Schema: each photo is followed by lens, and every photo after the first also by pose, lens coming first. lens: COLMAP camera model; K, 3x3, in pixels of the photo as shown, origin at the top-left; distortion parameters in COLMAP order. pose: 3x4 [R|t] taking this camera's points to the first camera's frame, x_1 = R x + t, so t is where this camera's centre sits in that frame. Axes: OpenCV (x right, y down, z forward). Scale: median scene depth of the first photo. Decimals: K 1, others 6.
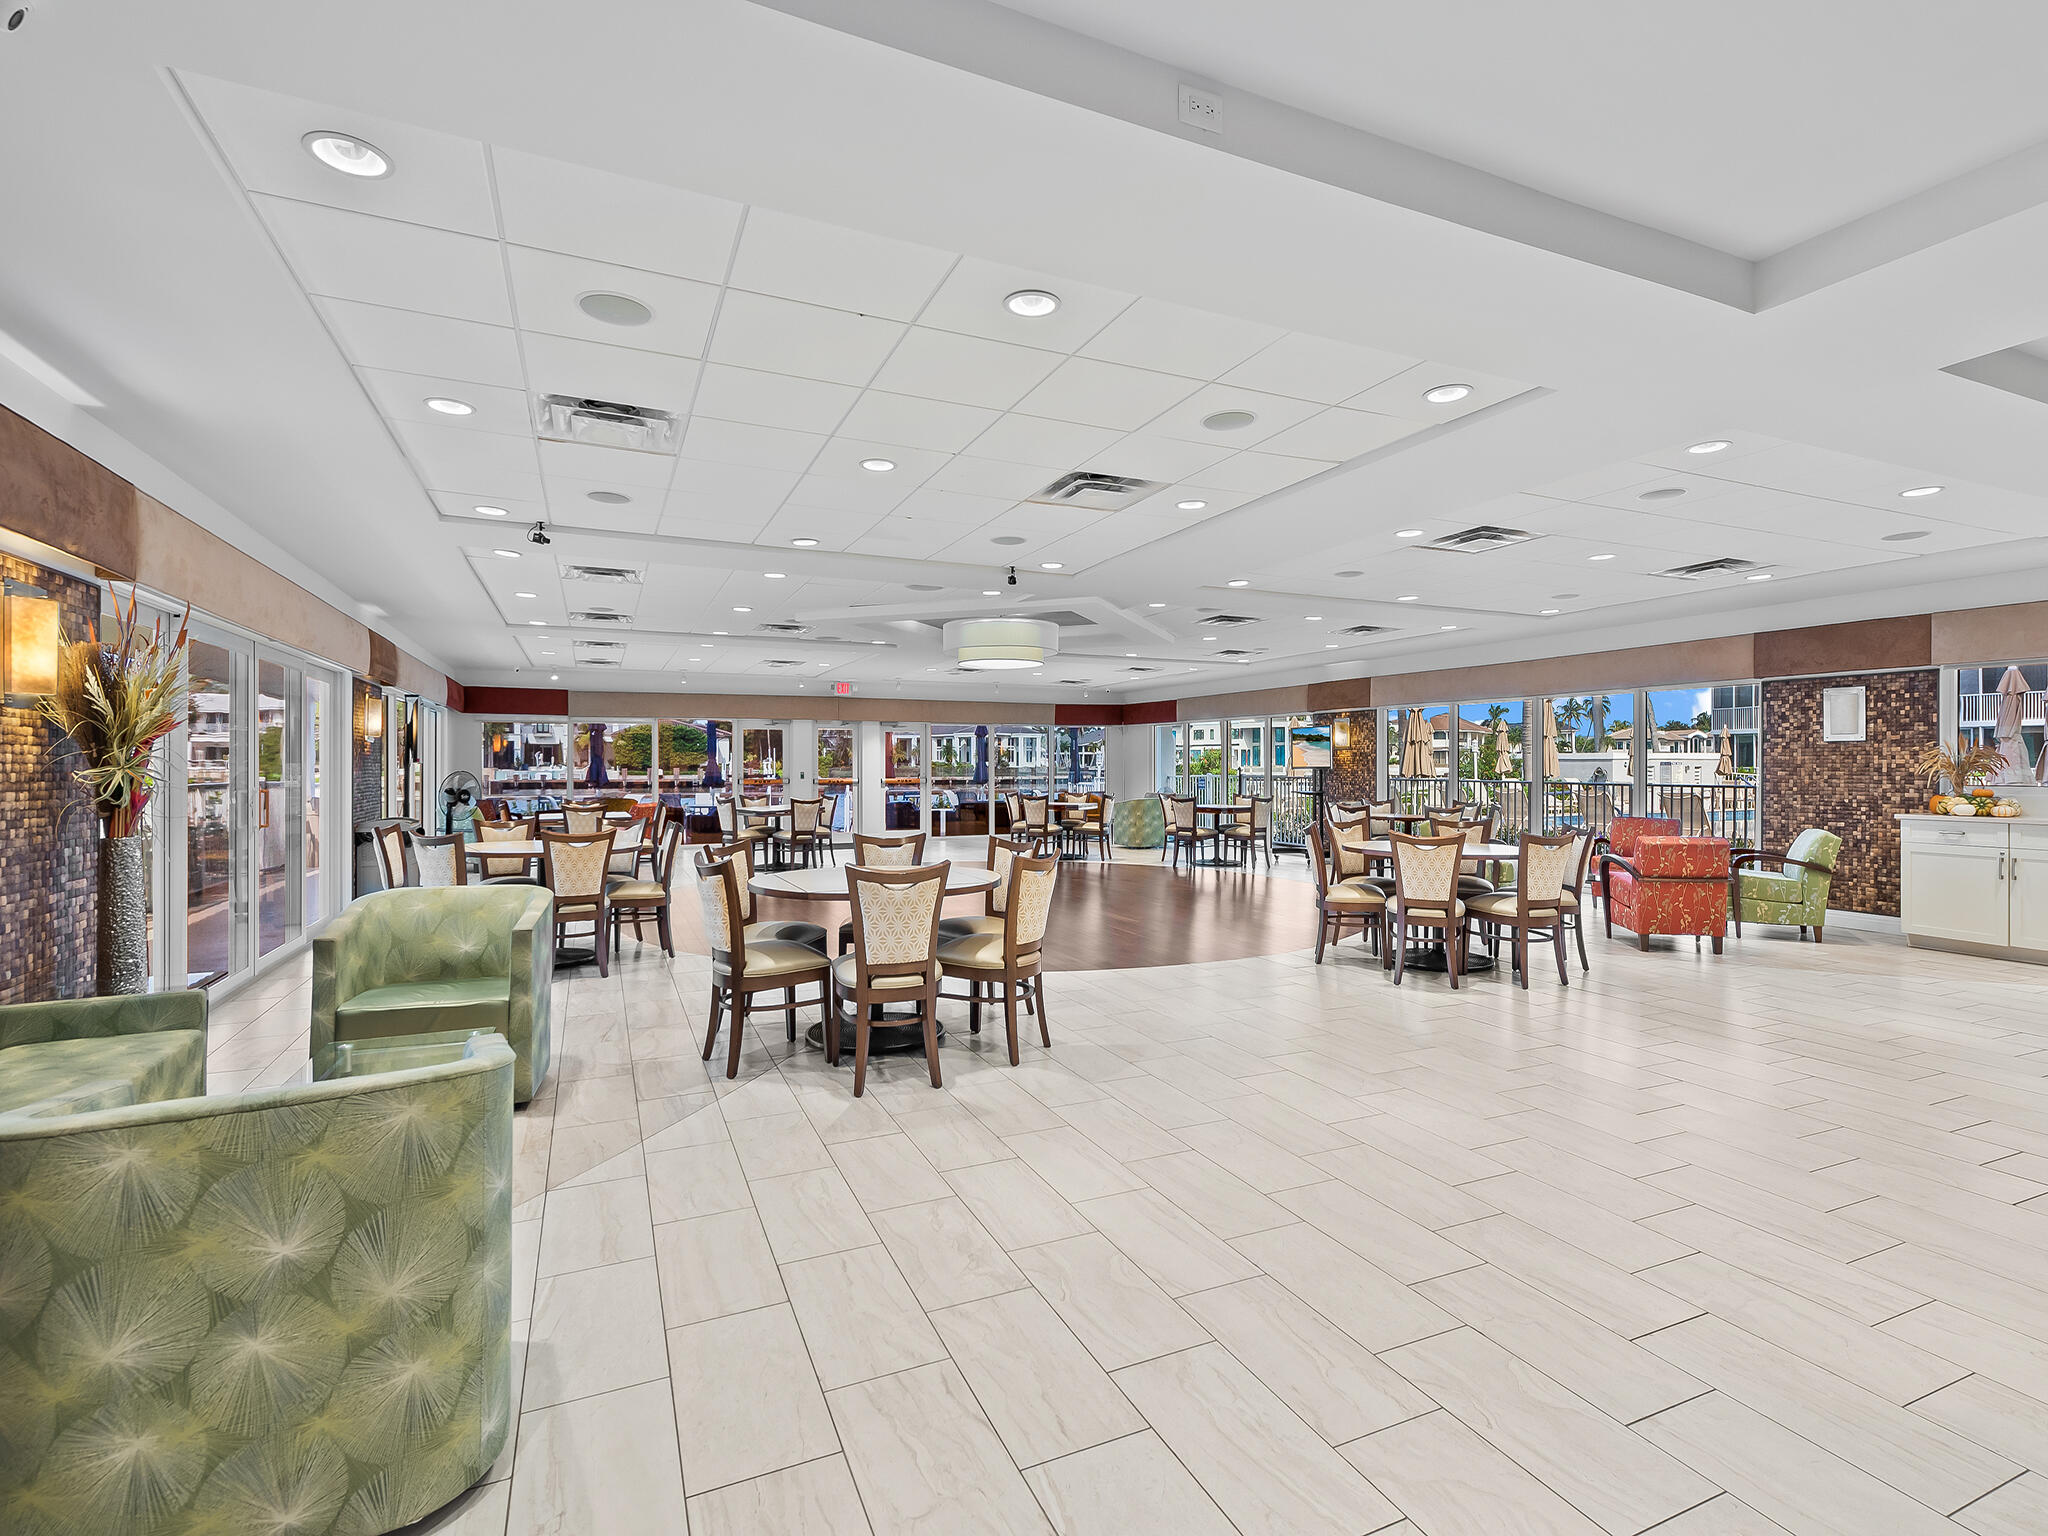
lens RADIAL K [[974.5, 0, 1024.0], [0, 974.5, 768.0], [0, 0, 1]] dist [0.013661, -0.000320]
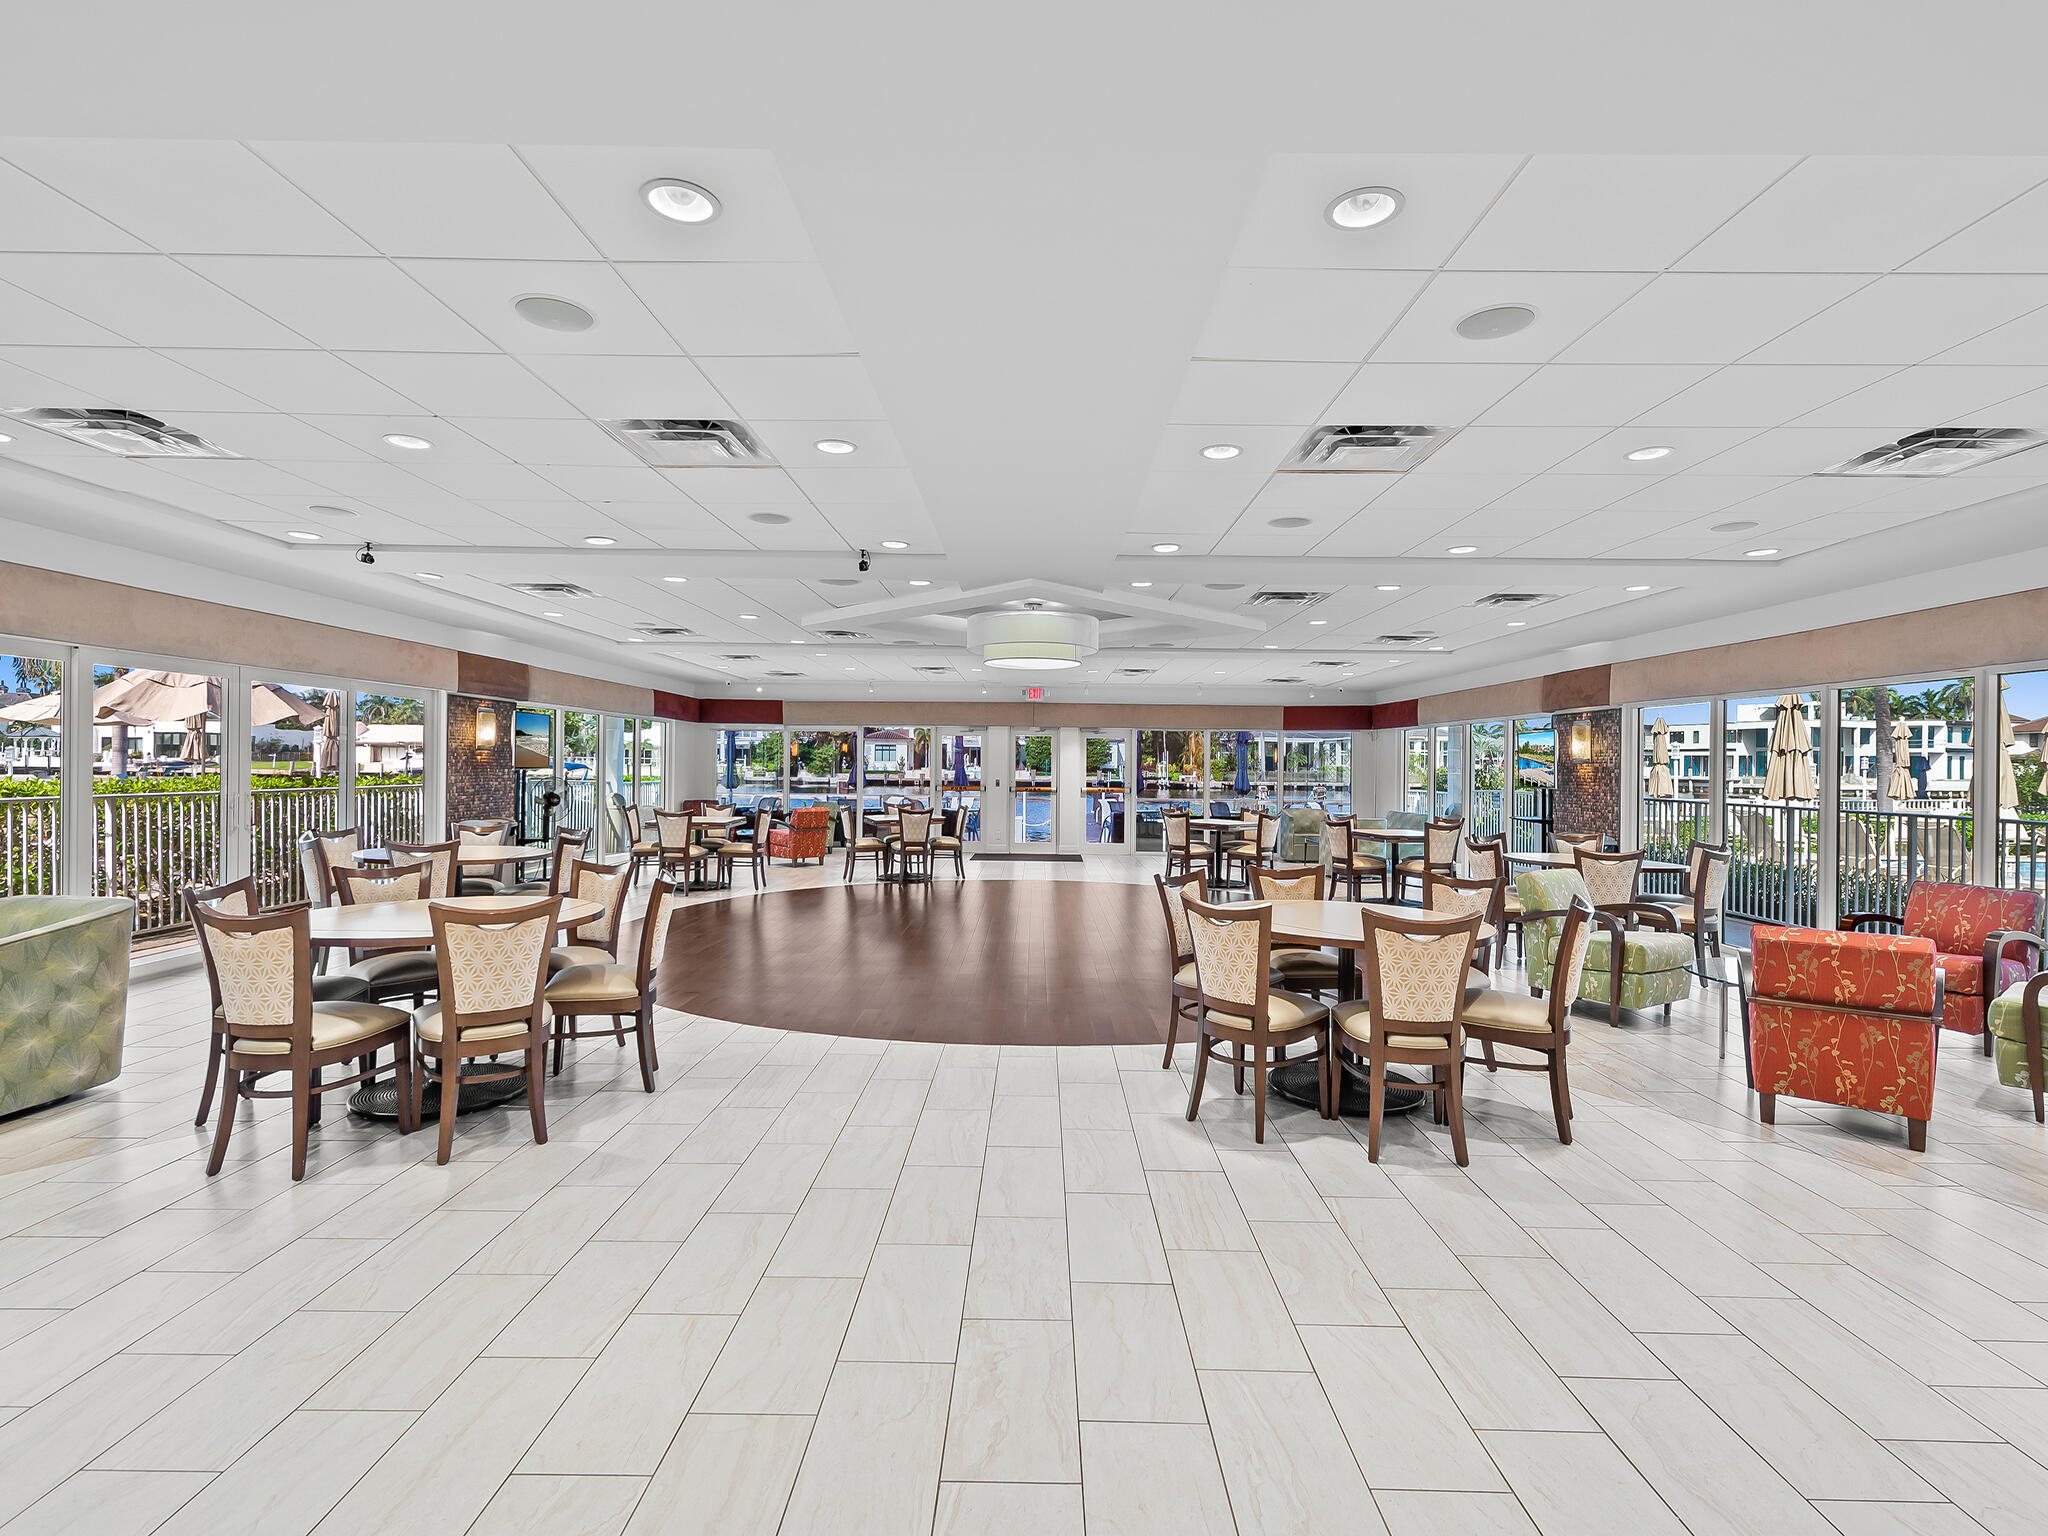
lens RADIAL K [[974.5, 0, 1024.0], [0, 974.5, 768.0], [0, 0, 1]] dist [0.013661, -0.000320]
pose [[0.910968, 0.011815, -0.412309, 0.250183], [-0.013079, 0.999914, -0.000244, -0.009513], [0.412270, 0.005615, 0.911044, 0.150849]]
